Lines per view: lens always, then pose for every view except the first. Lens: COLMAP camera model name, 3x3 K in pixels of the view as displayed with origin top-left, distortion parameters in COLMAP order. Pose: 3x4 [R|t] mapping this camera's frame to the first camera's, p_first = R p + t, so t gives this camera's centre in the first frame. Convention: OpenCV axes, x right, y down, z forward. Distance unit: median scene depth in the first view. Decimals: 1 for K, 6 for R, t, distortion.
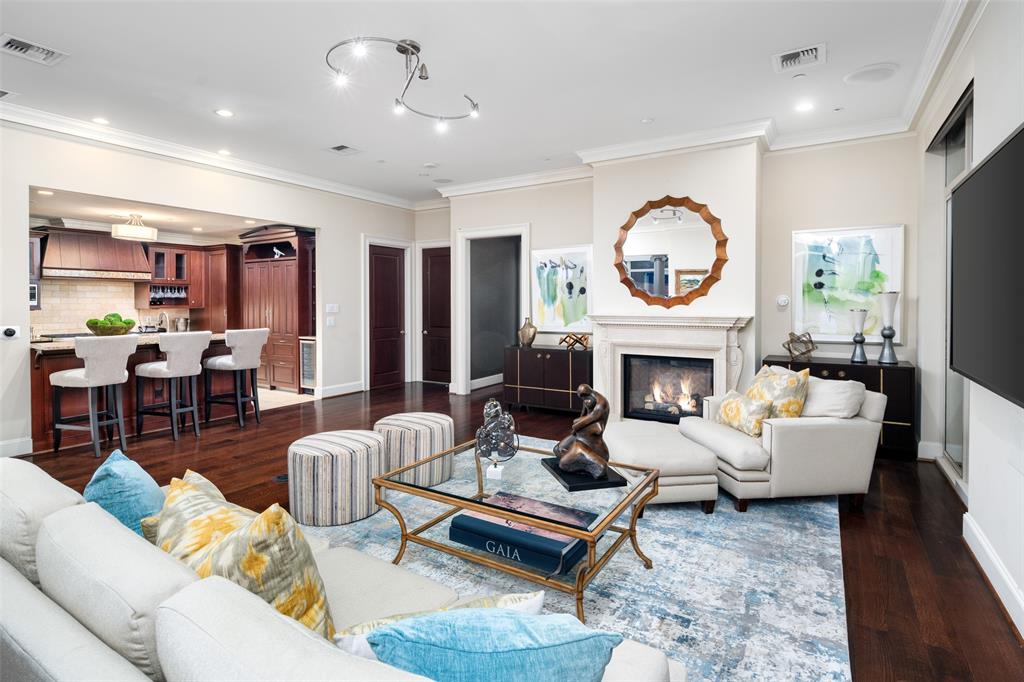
lens RADIAL K [[502.2, 0, 515.0], [0, 502.2, 307.6], [0, 0, 1]] dist [0.003268, -0.005326]
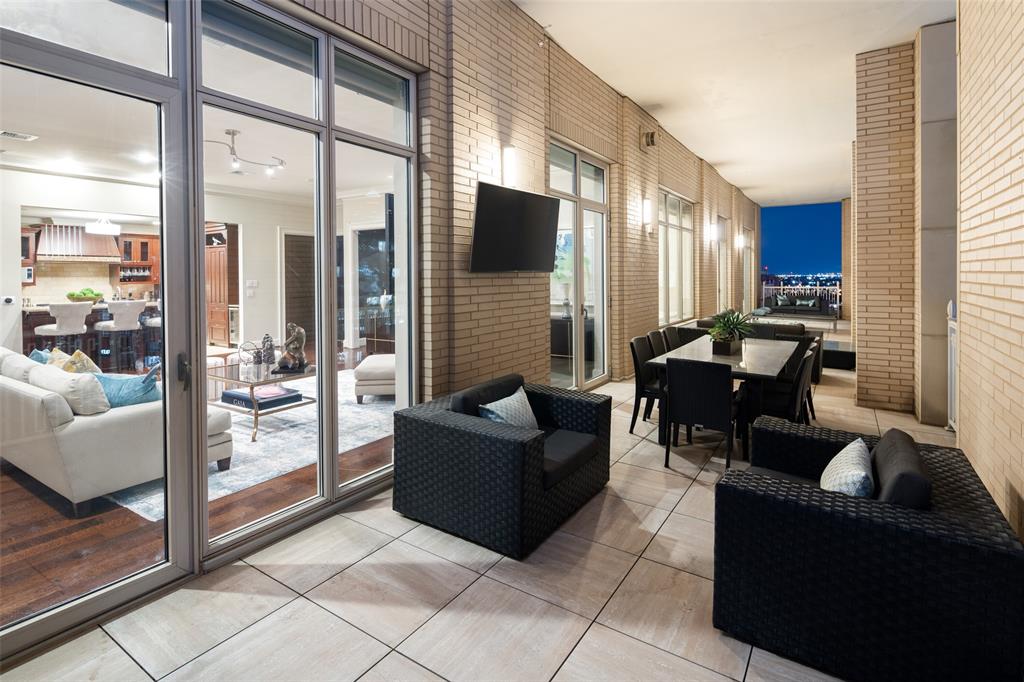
lens RADIAL K [[502.2, 0, 522.4], [0, 502.2, 278.1], [0, 0, 1]] dist [0.003268, -0.005326]
pose [[0.999949, -0.004682, -0.008917, 0.361932], [0.004632, 0.999973, -0.005676, -0.001713], [0.008944, 0.005635, 0.999944, -0.325027]]
